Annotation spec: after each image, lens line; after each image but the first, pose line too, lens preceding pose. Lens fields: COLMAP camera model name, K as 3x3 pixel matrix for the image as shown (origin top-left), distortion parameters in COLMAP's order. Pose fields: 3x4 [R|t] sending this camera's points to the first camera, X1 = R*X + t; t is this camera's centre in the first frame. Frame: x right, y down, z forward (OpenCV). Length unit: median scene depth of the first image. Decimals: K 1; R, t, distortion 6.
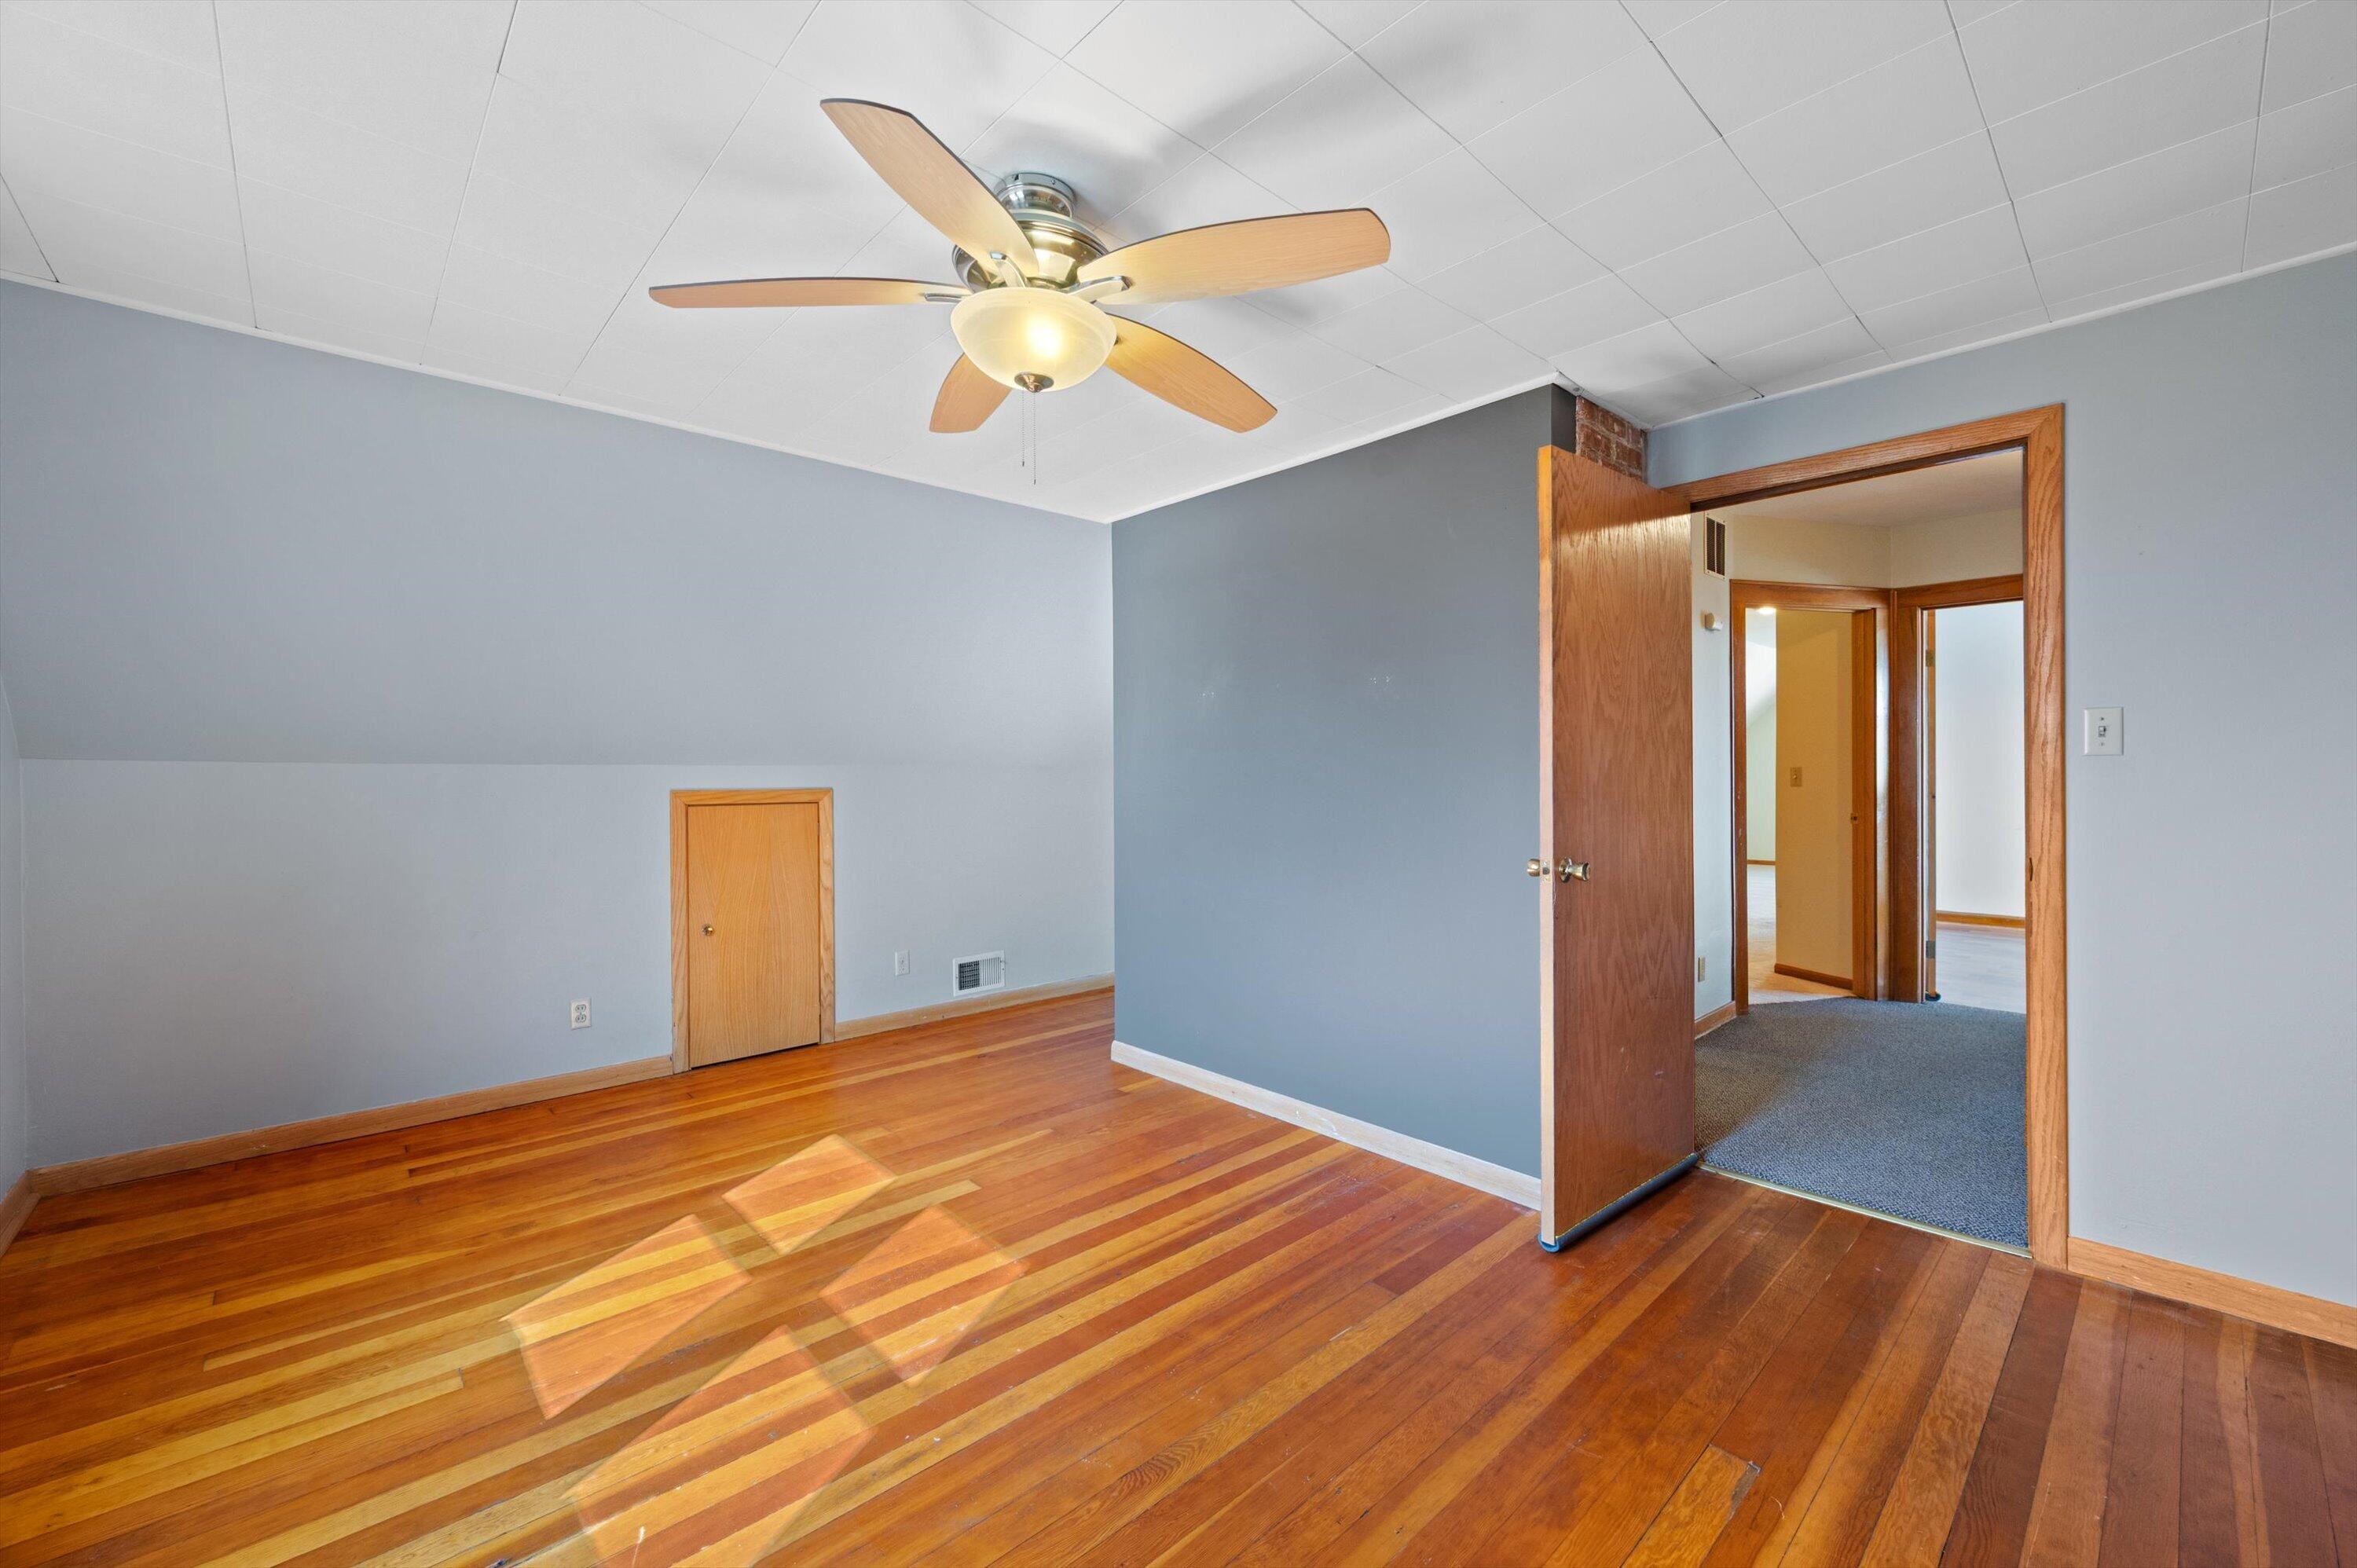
lens RADIAL K [[944.6, 0, 1180.2], [0, 944.6, 767.9], [0, 0, 1]] dist [0.000007, -0.000136]
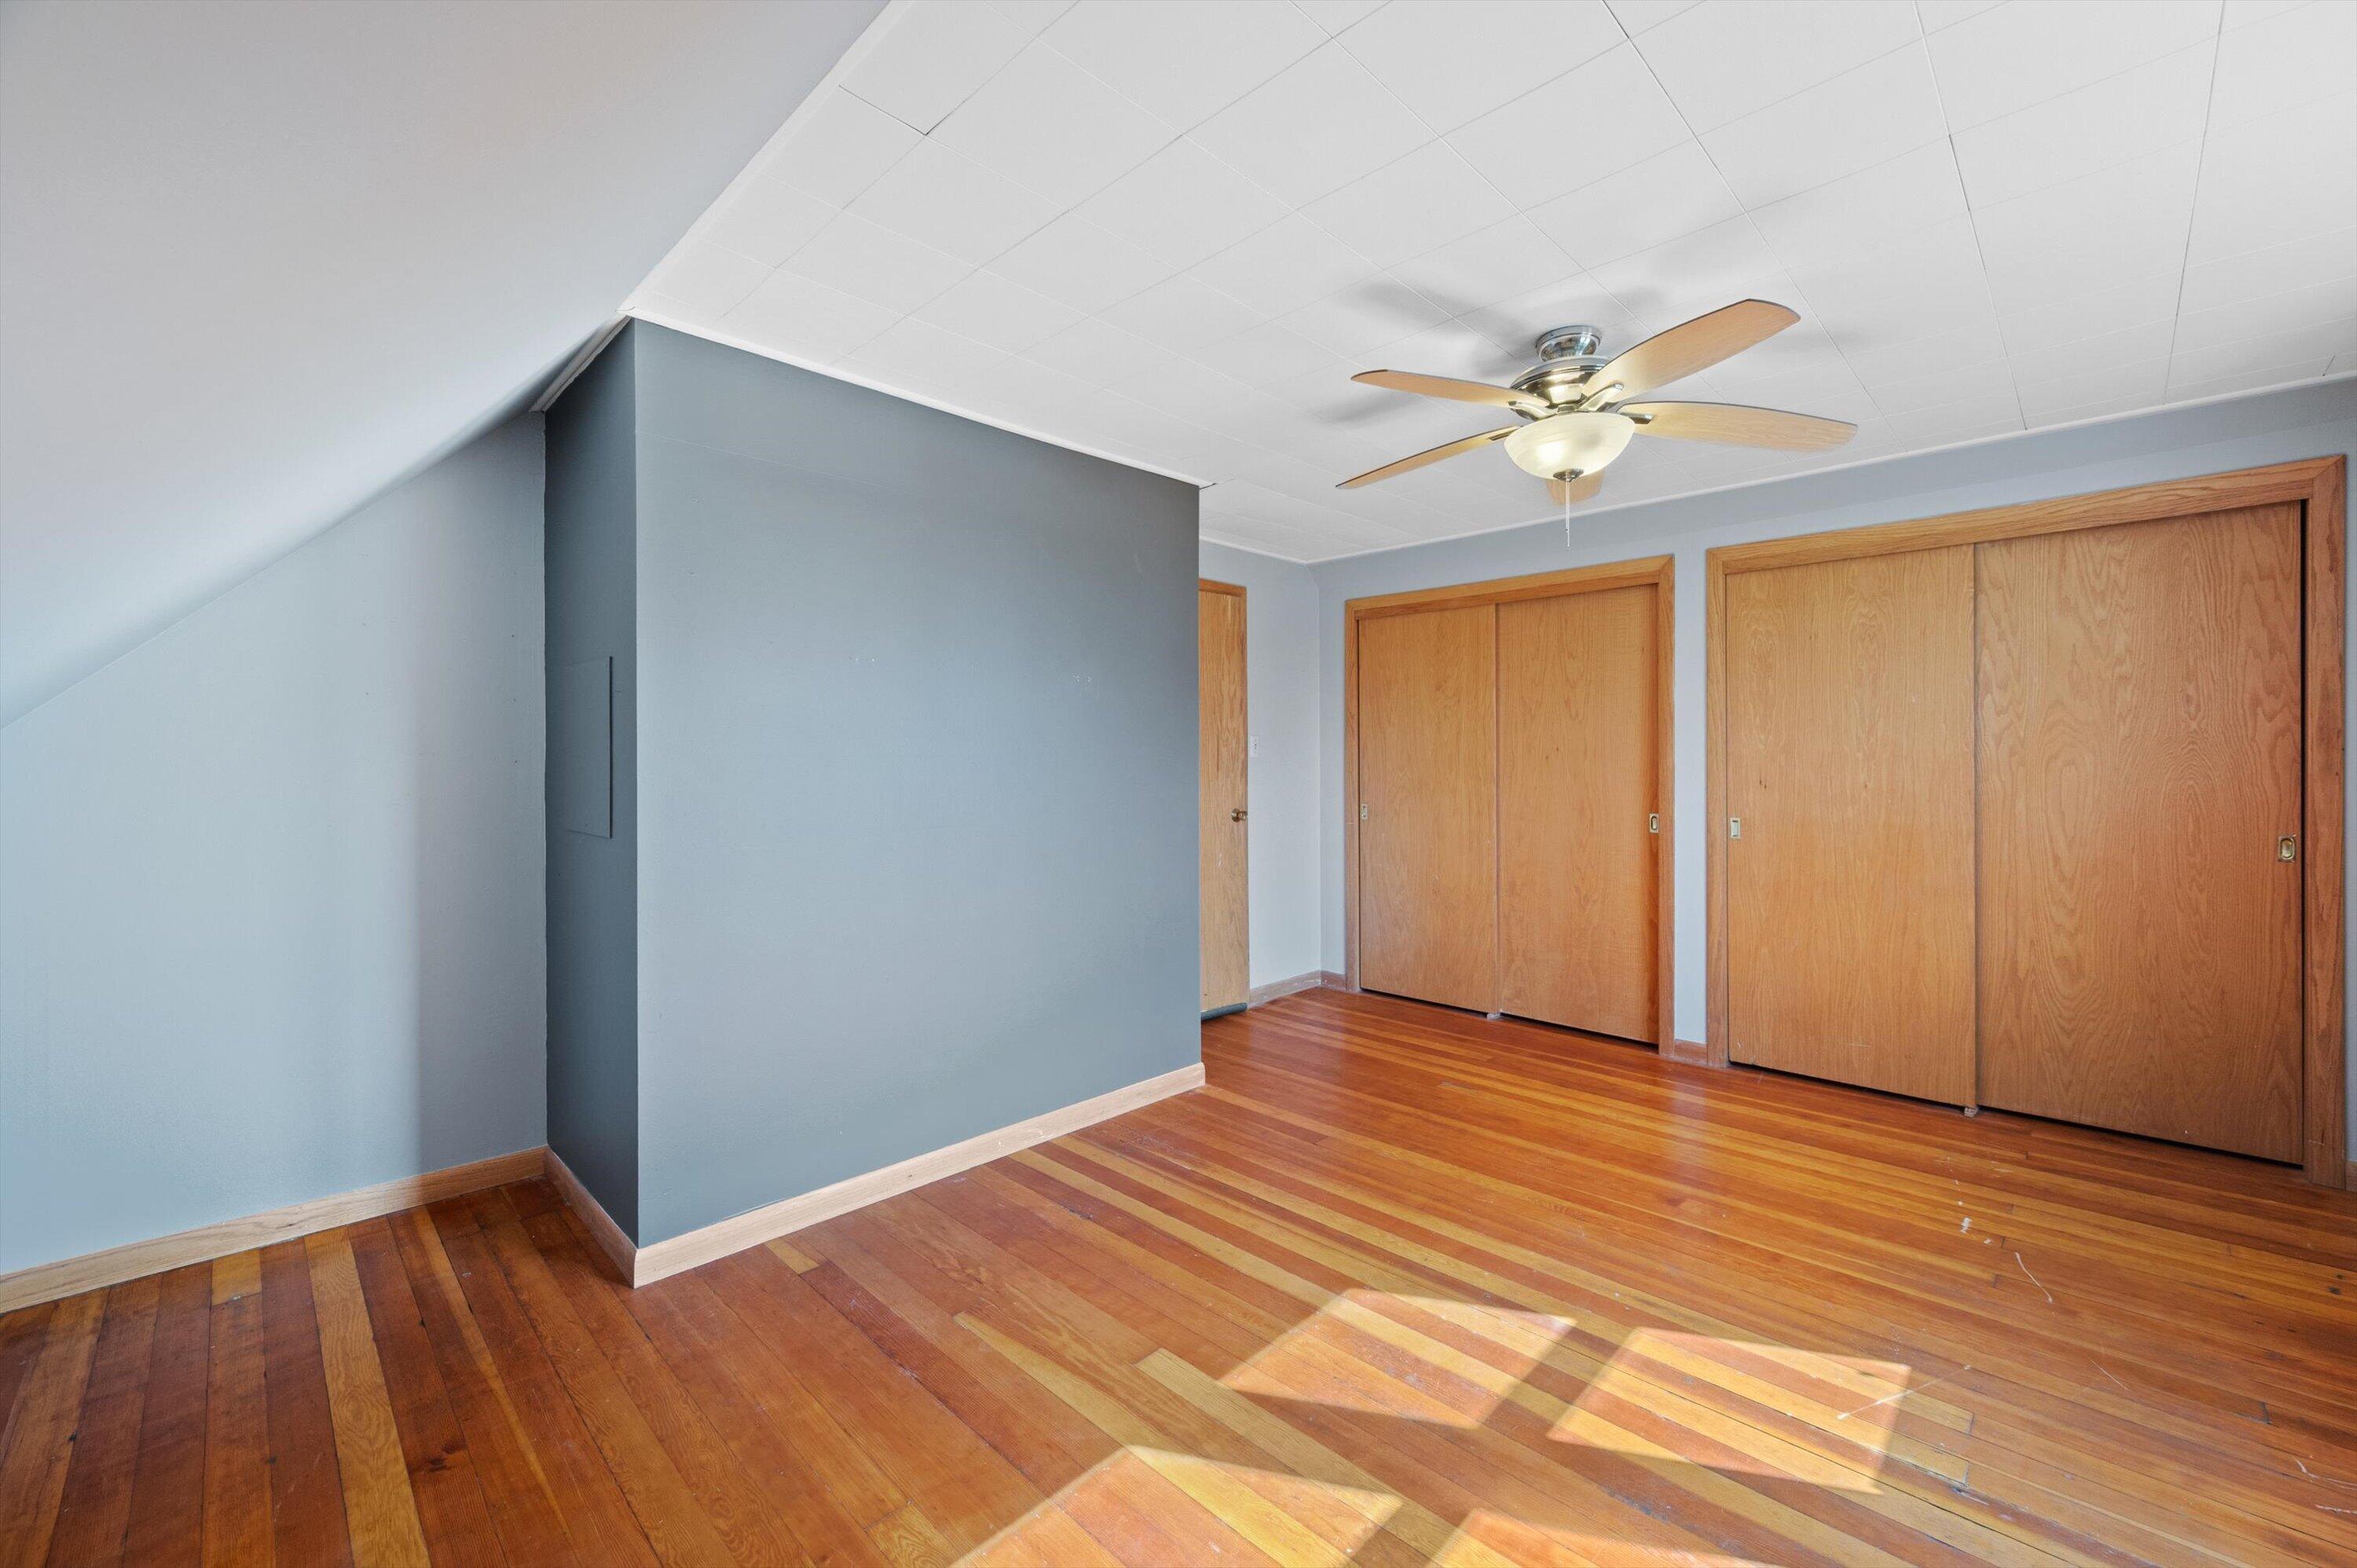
lens RADIAL K [[944.6, 0, 1180.2], [0, 944.6, 767.9], [0, 0, 1]] dist [0.000007, -0.000136]
pose [[-0.042097, -0.001177, 0.999113, -0.906175], [0.002159, 0.999997, 0.001269, 0.004679], [-0.999111, 0.002210, -0.042094, 0.994119]]
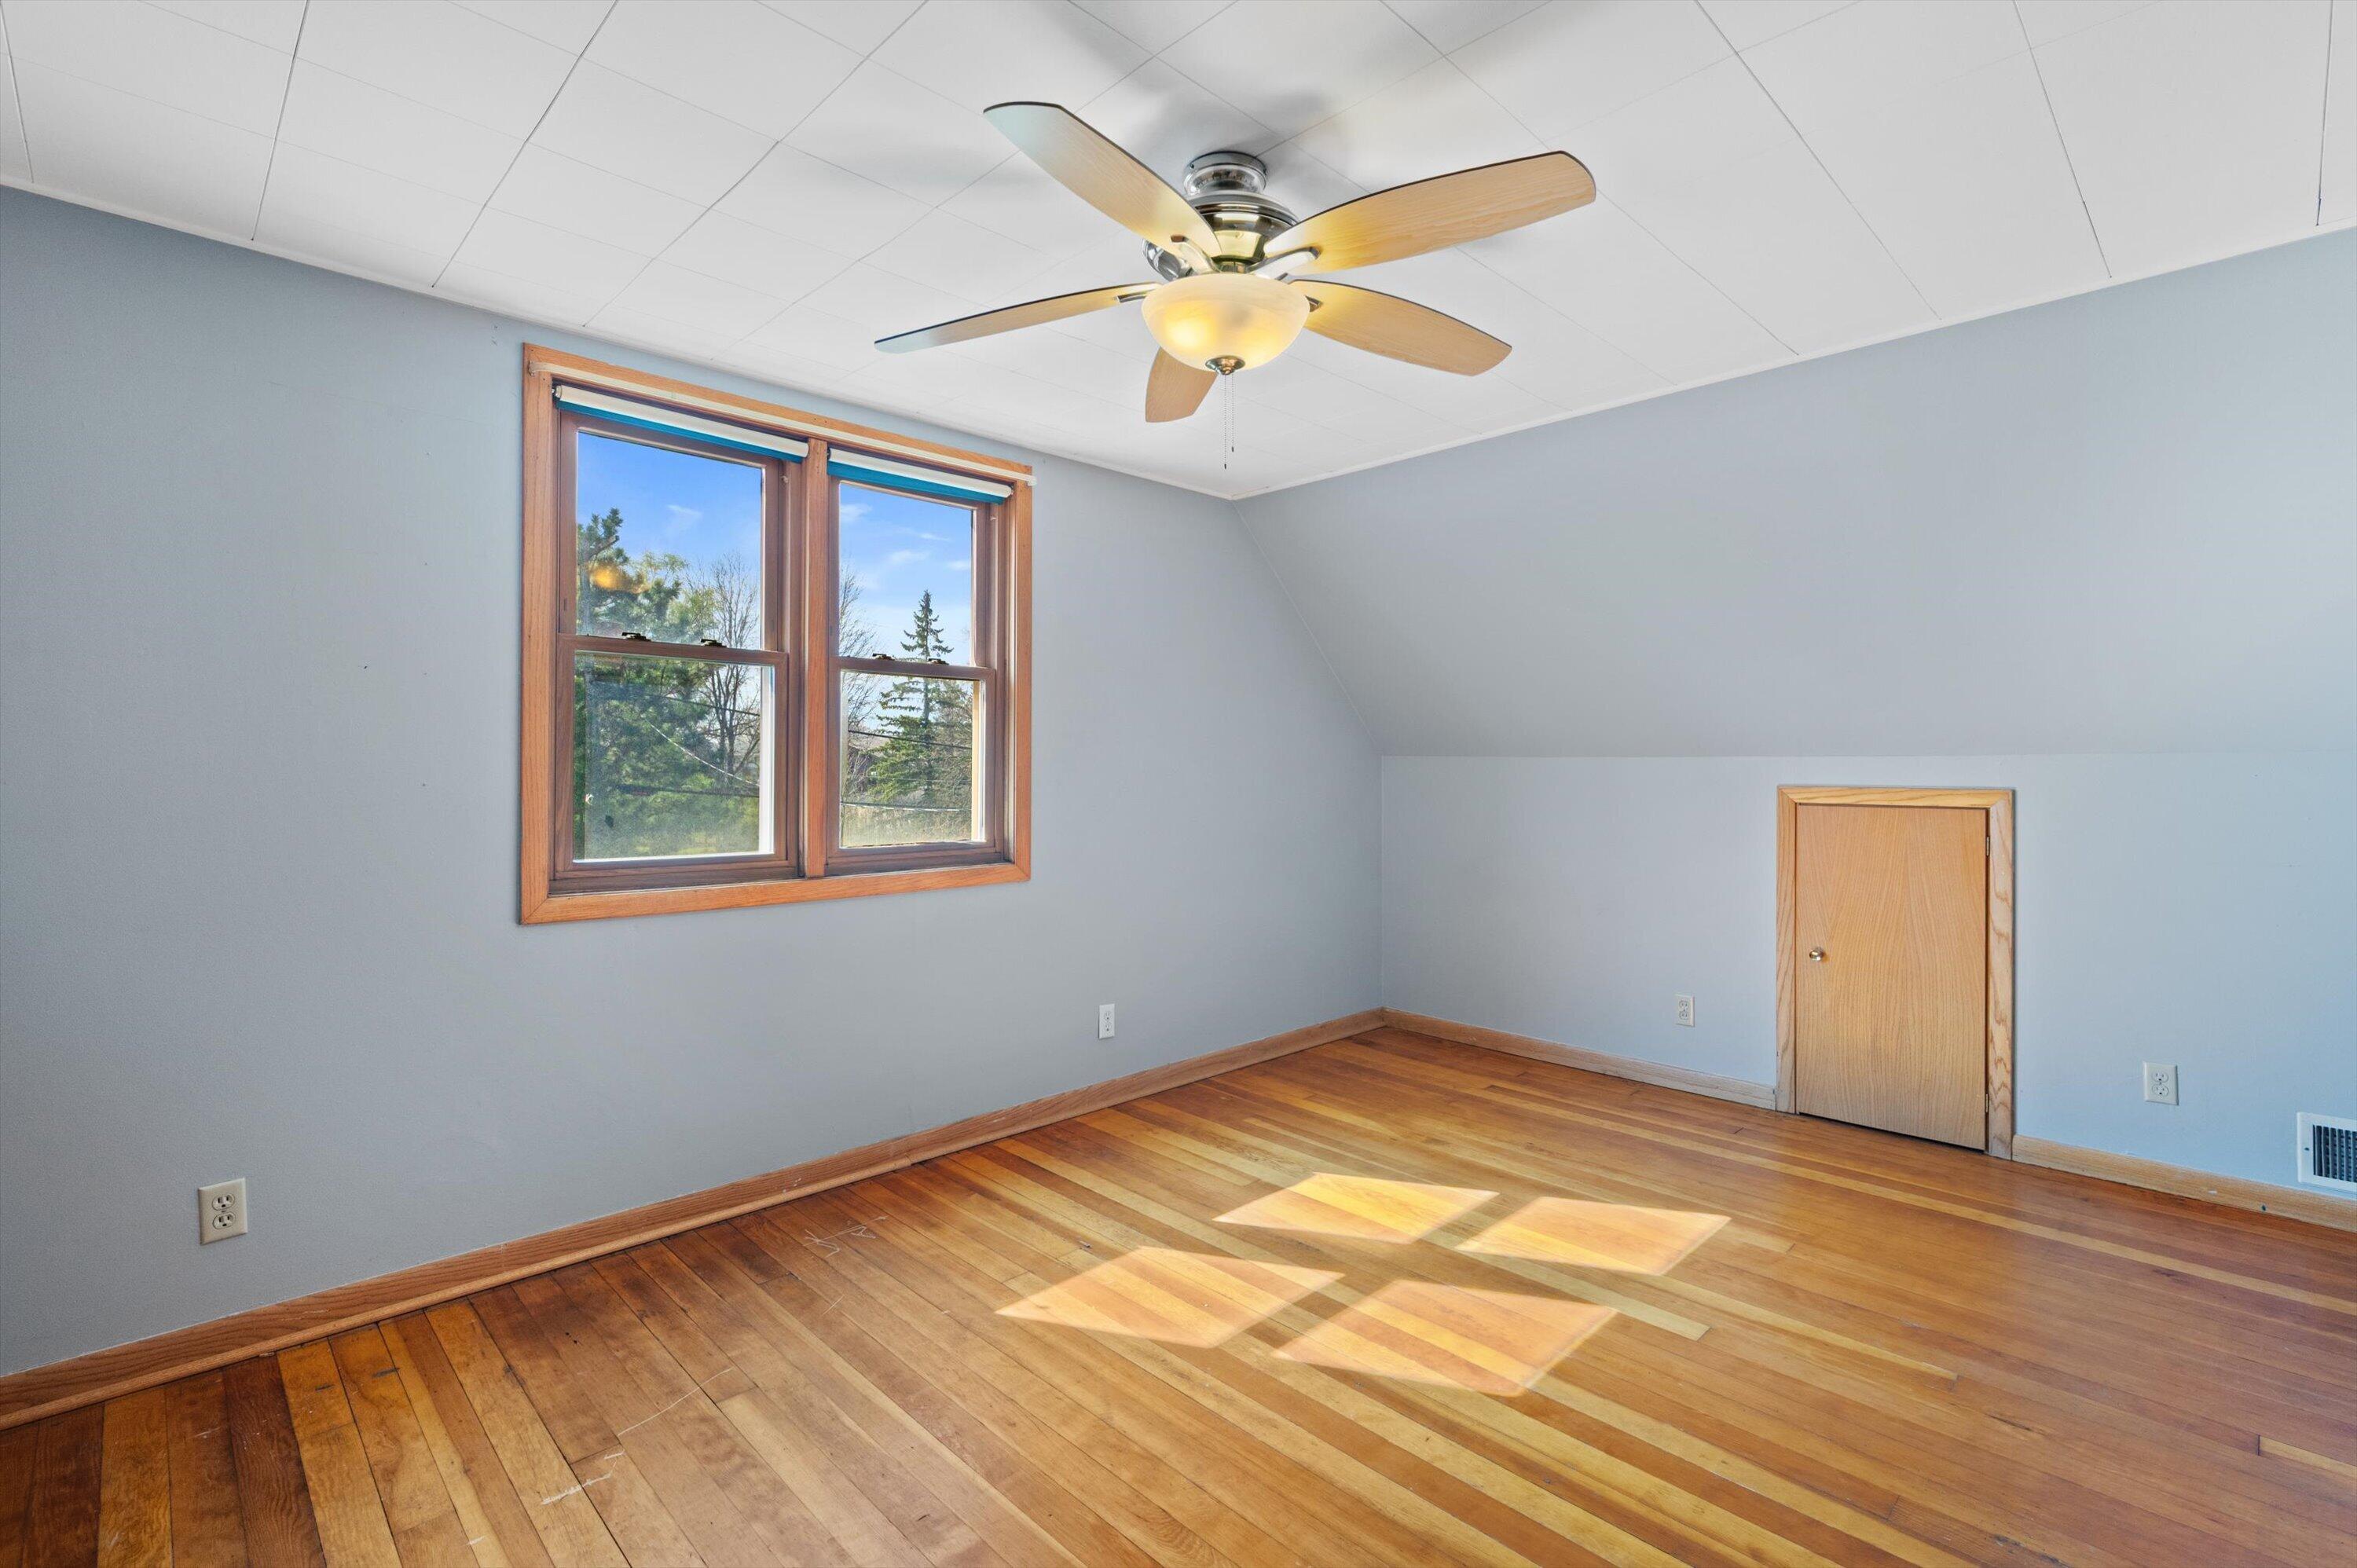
lens RADIAL K [[1056.1, 0, 1174.5], [0, 1056.1, 768.8], [0, 0, 1]] dist [0.002306, 0.000817]
pose [[0.022917, 0.005885, -0.999720, 0.574969], [0.004274, 0.999973, 0.005984, 0.000645], [0.999728, -0.004410, 0.022891, 0.572040]]
